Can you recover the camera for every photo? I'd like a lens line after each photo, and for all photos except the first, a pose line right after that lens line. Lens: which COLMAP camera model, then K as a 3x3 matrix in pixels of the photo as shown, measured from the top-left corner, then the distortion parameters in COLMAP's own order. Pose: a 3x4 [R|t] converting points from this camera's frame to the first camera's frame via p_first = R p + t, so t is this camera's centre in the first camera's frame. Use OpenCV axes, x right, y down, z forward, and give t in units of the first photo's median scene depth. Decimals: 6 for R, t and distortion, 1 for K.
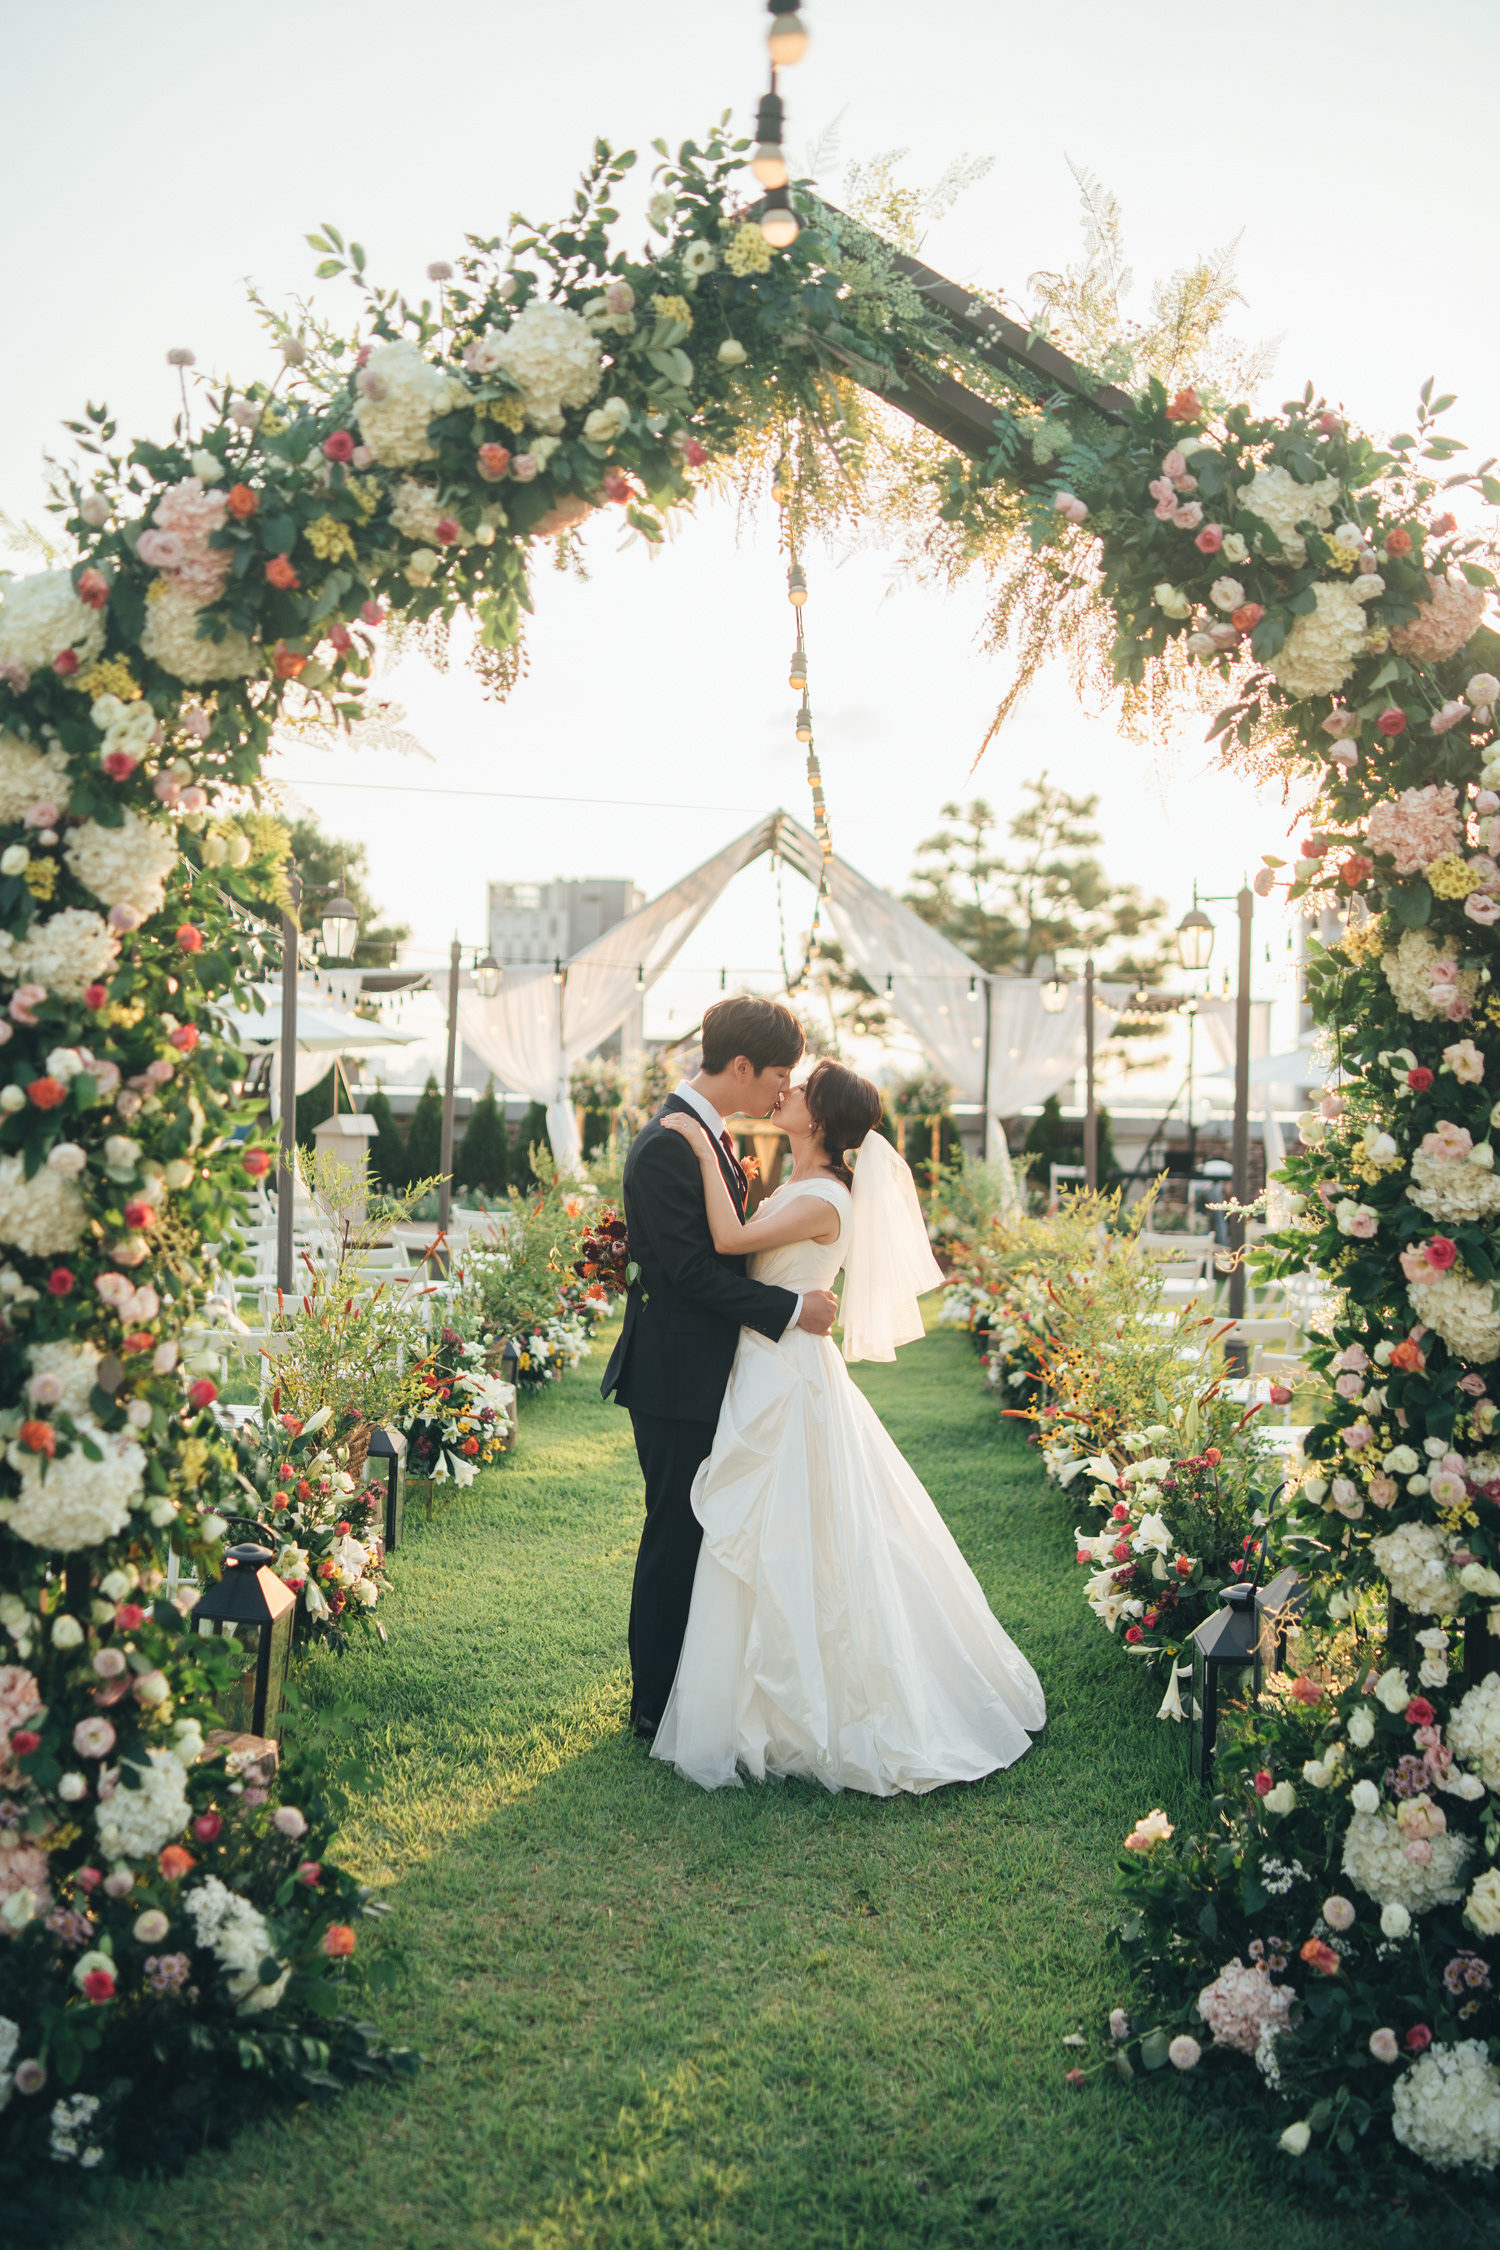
lens RADIAL K [[2215.6, 0, 754.0], [0, 2215.6, 1136.1], [0, 0, 1]] dist [0.027689, 0.000000]
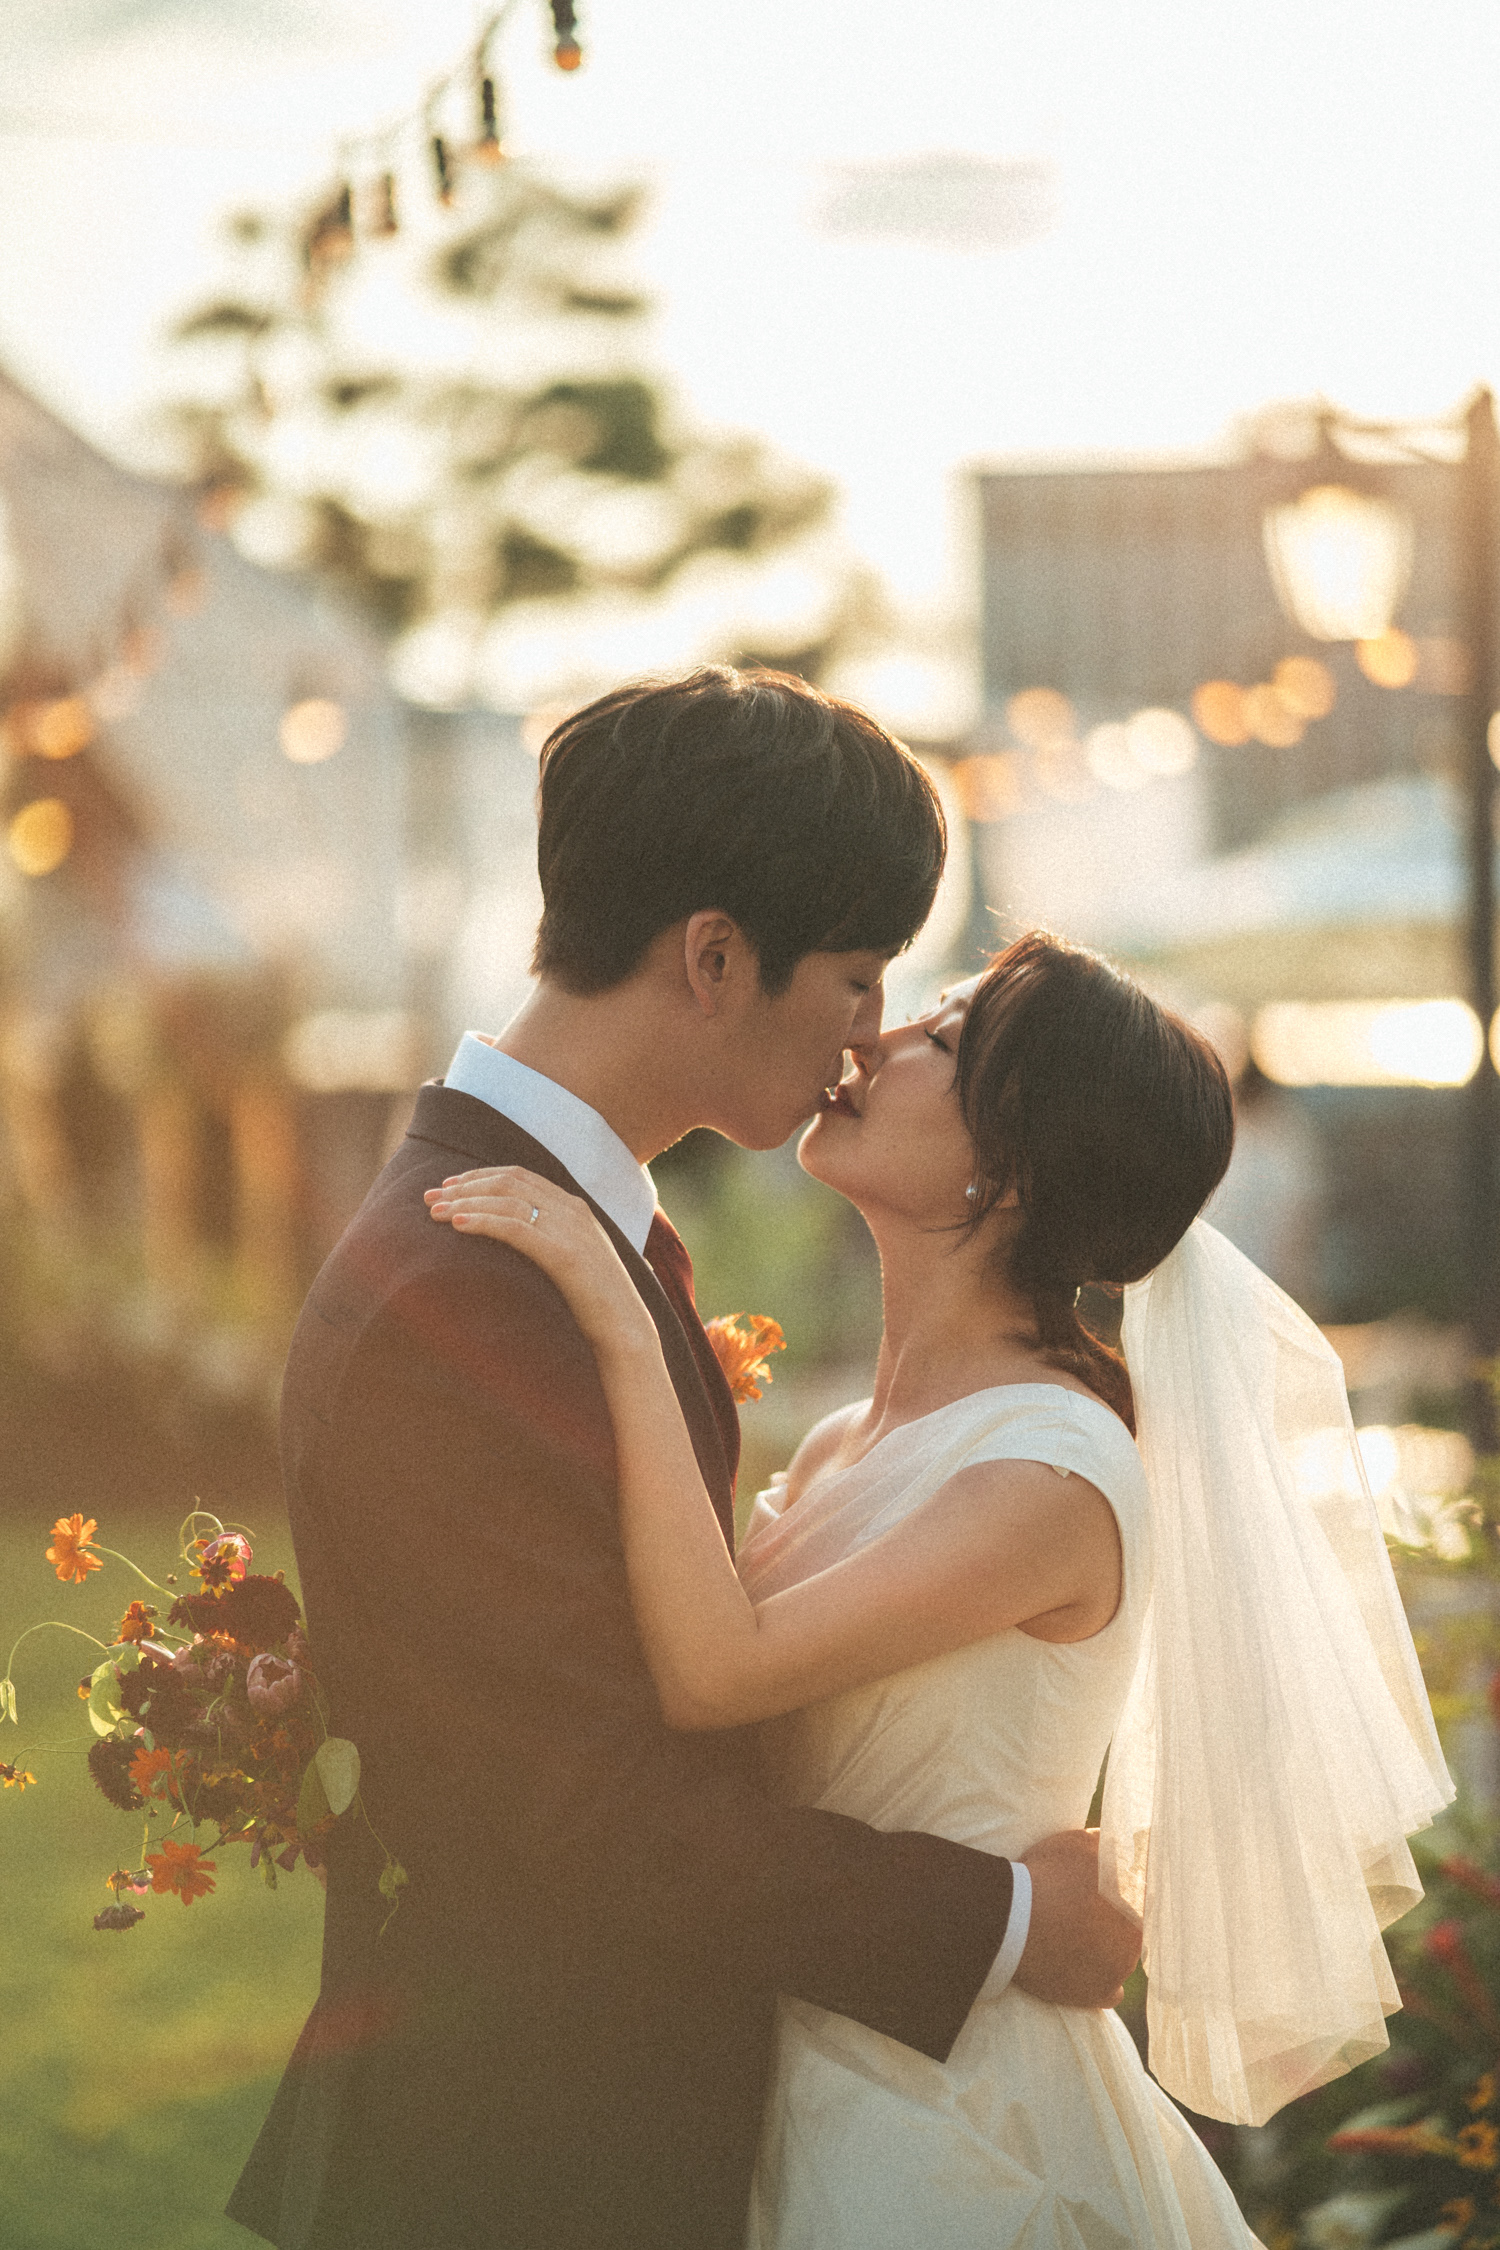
lens RADIAL K [[5620.4, 0, 753.1], [0, 5620.4, 1131.6], [0, 0, 1]] dist [0.022235, 0.000000]
pose [[0.976639, -0.039119, 0.211296, -0.135219], [0.038276, 0.999235, 0.008083, -0.016708], [-0.211451, 0.000193, 0.977389, 0.372093]]
